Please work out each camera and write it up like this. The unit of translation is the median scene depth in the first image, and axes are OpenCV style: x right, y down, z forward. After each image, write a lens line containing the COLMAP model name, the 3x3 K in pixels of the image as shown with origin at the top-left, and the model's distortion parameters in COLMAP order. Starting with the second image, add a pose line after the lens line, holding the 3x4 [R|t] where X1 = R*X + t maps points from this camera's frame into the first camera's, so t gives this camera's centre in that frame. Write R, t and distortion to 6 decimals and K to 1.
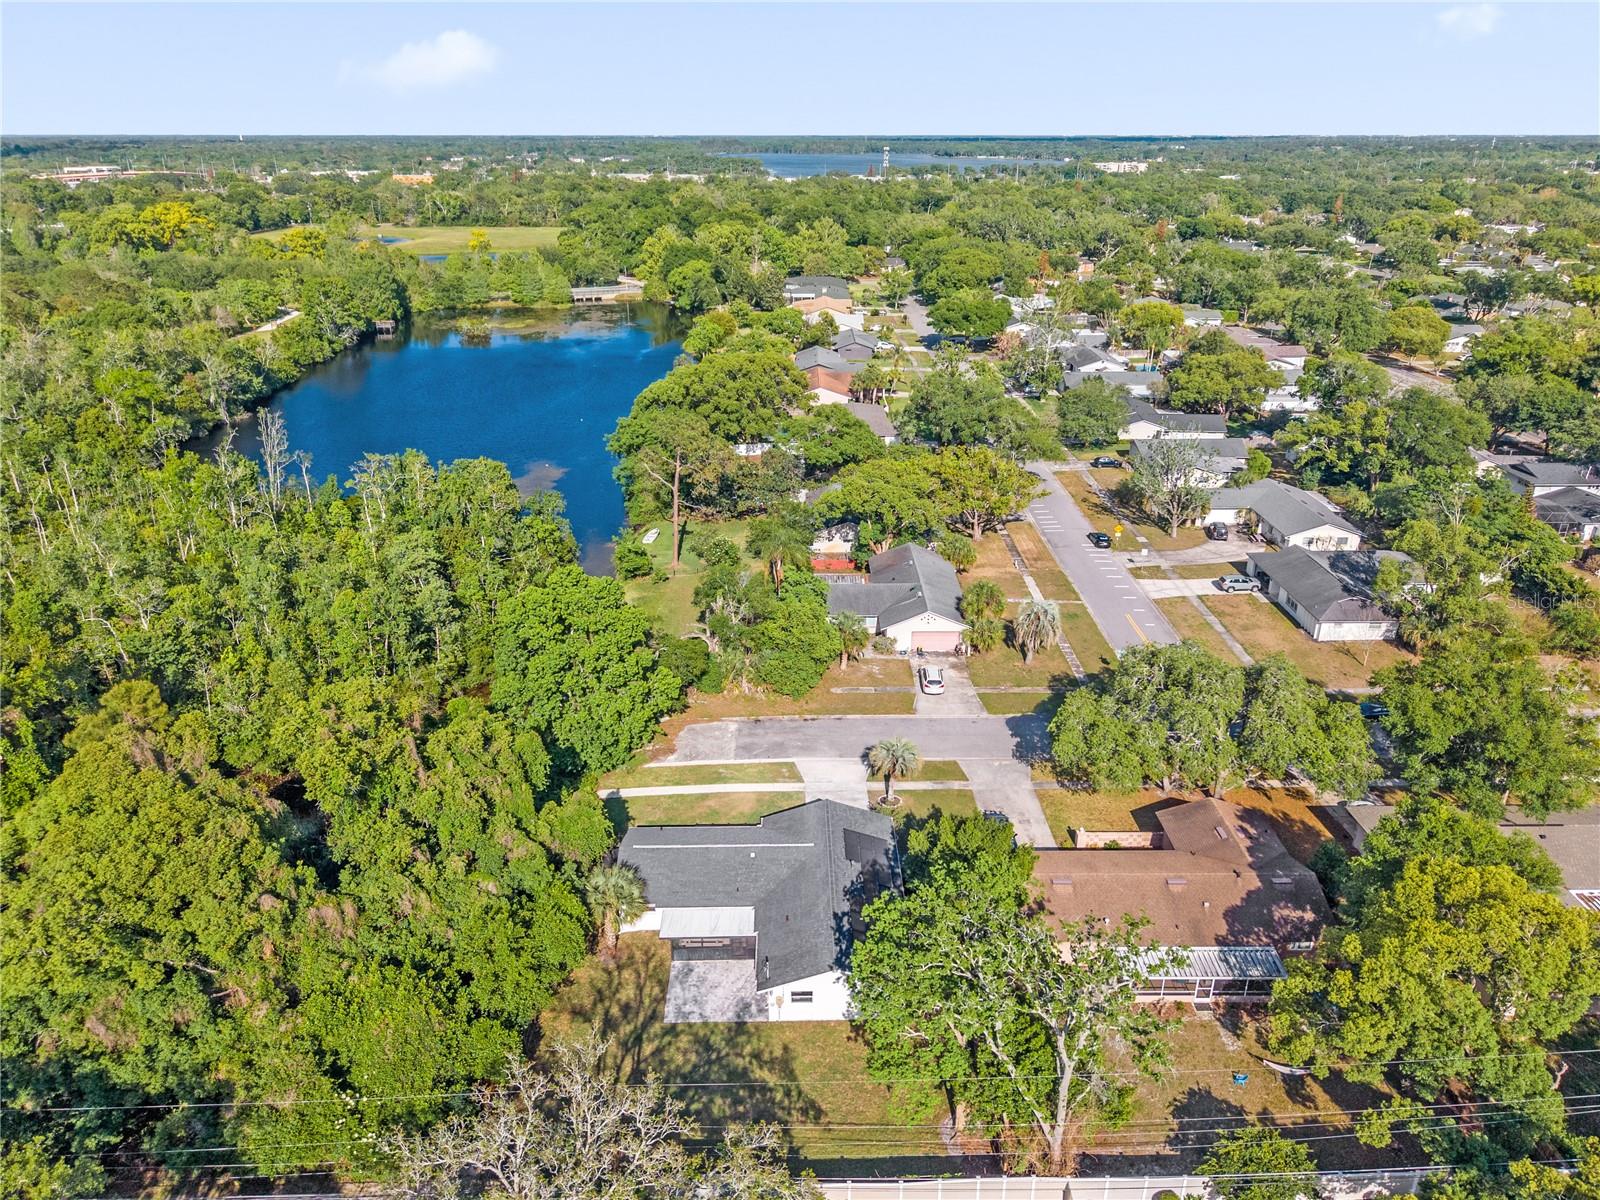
lens RADIAL K [[1130.6, 0, 807.5], [0, 1130.6, 574.3], [0, 0, 1]] dist [0.006155, -0.005604]
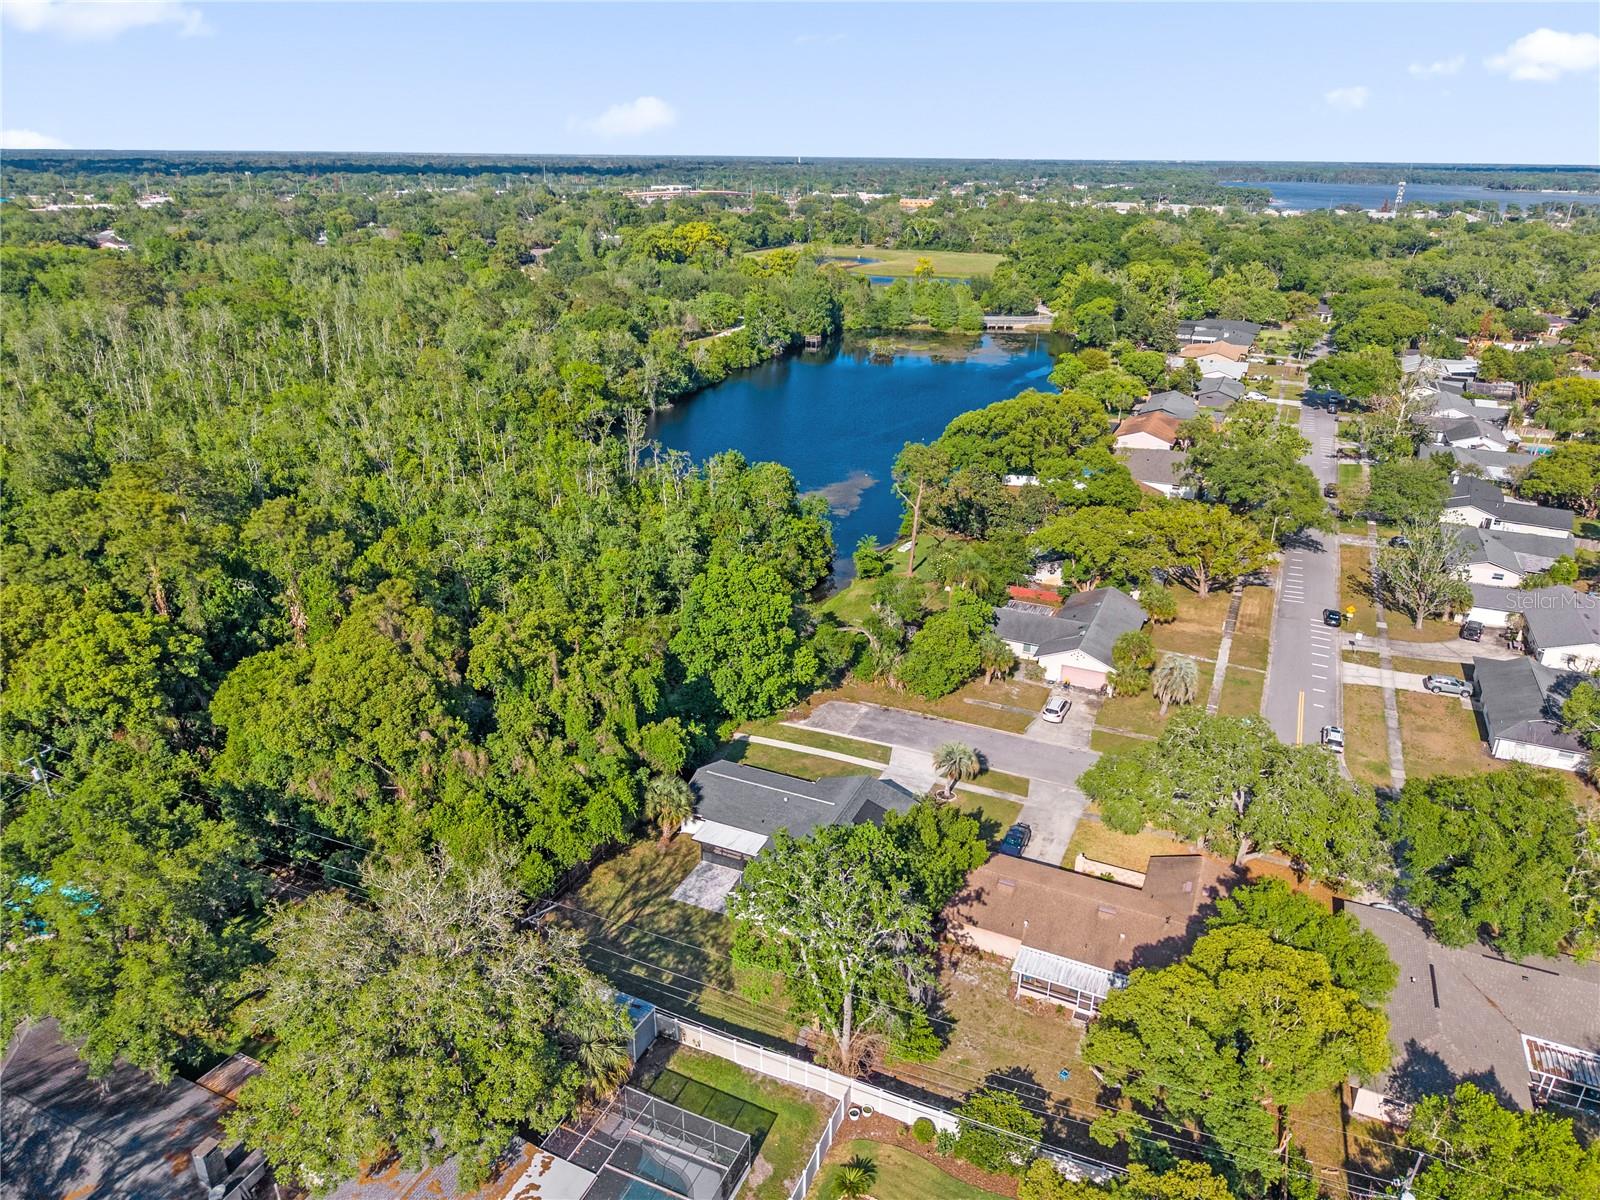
lens RADIAL K [[1088.4, 0, 800.0], [0, 1088.4, 600.0], [0, 0, 1]] dist [0.041803, -0.057611]
pose [[0.903401, 0.167969, -0.394528, 0.174518], [-0.162441, 0.985567, 0.047642, -0.013061], [0.396836, 0.021048, 0.917648, -0.046918]]
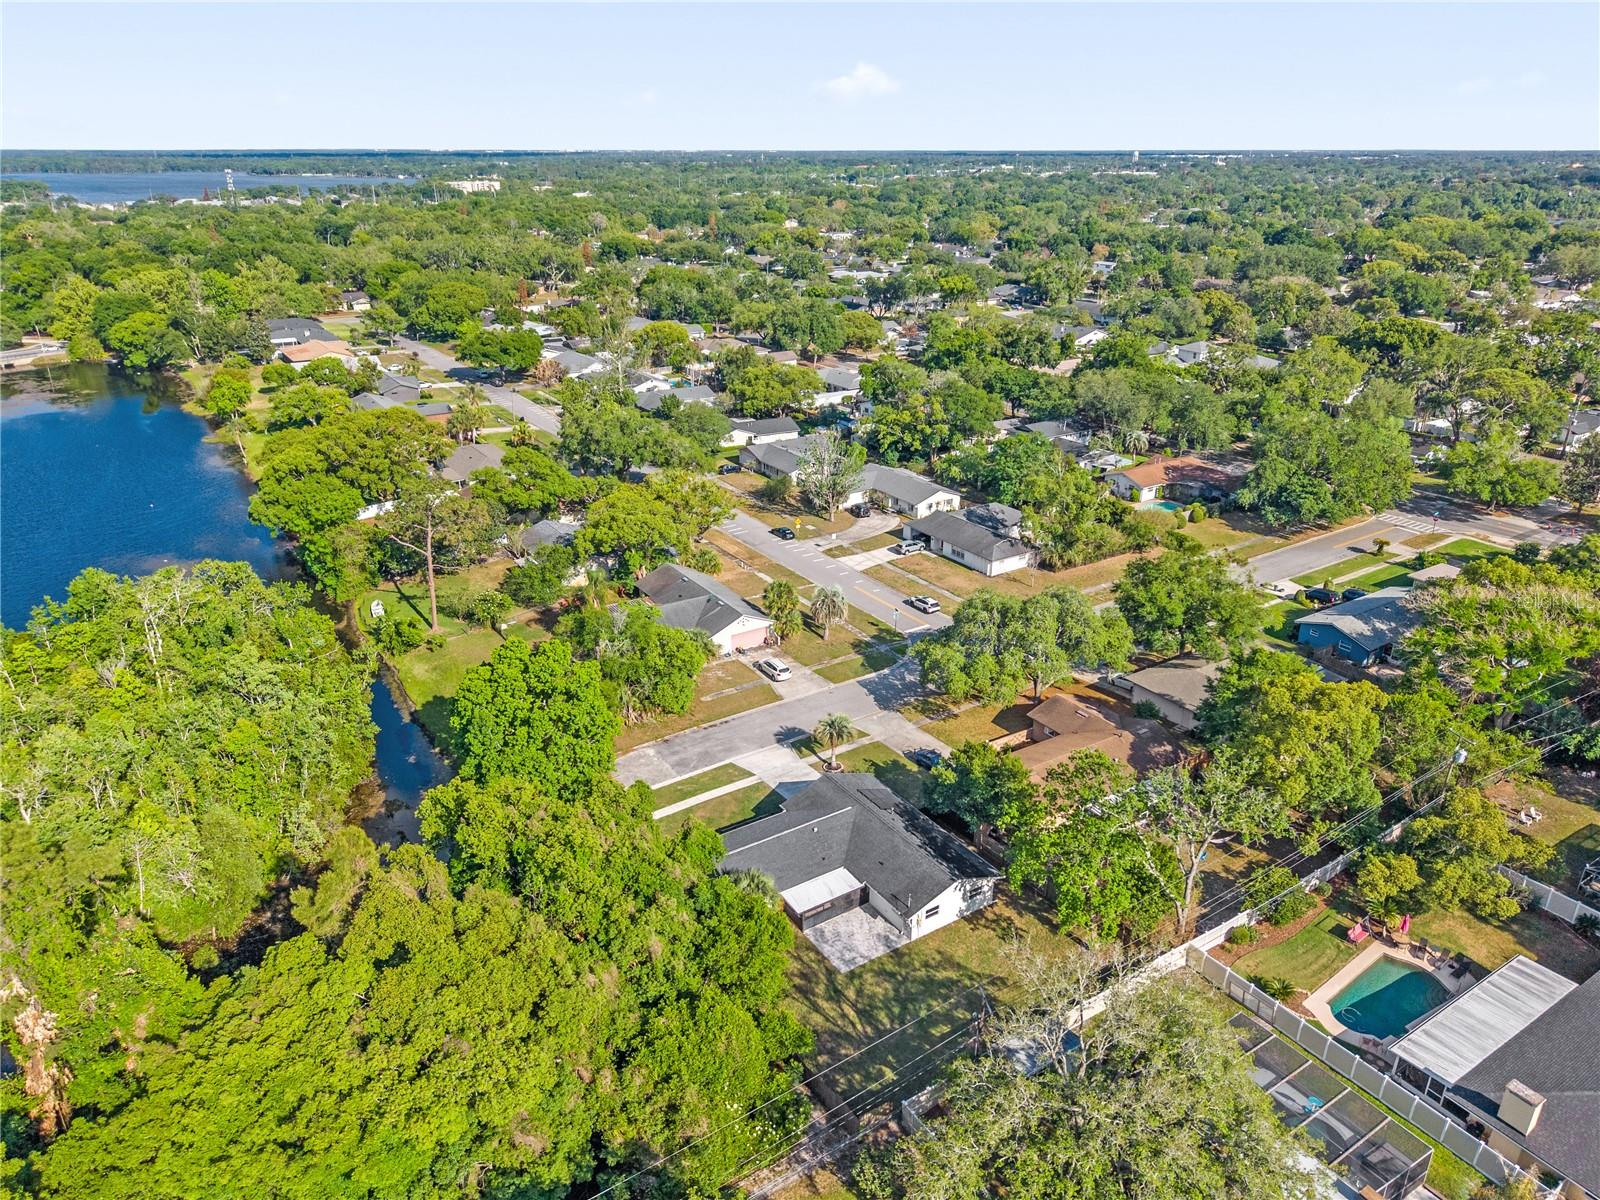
lens RADIAL K [[1088.4, 0, 800.0], [0, 1088.4, 600.0], [0, 0, 1]] dist [0.041803, -0.057611]
pose [[0.844628, -0.203613, 0.495122, -0.252584], [0.193044, 0.978466, 0.073070, -0.034108], [-0.499338, 0.033863, 0.865745, -0.002201]]
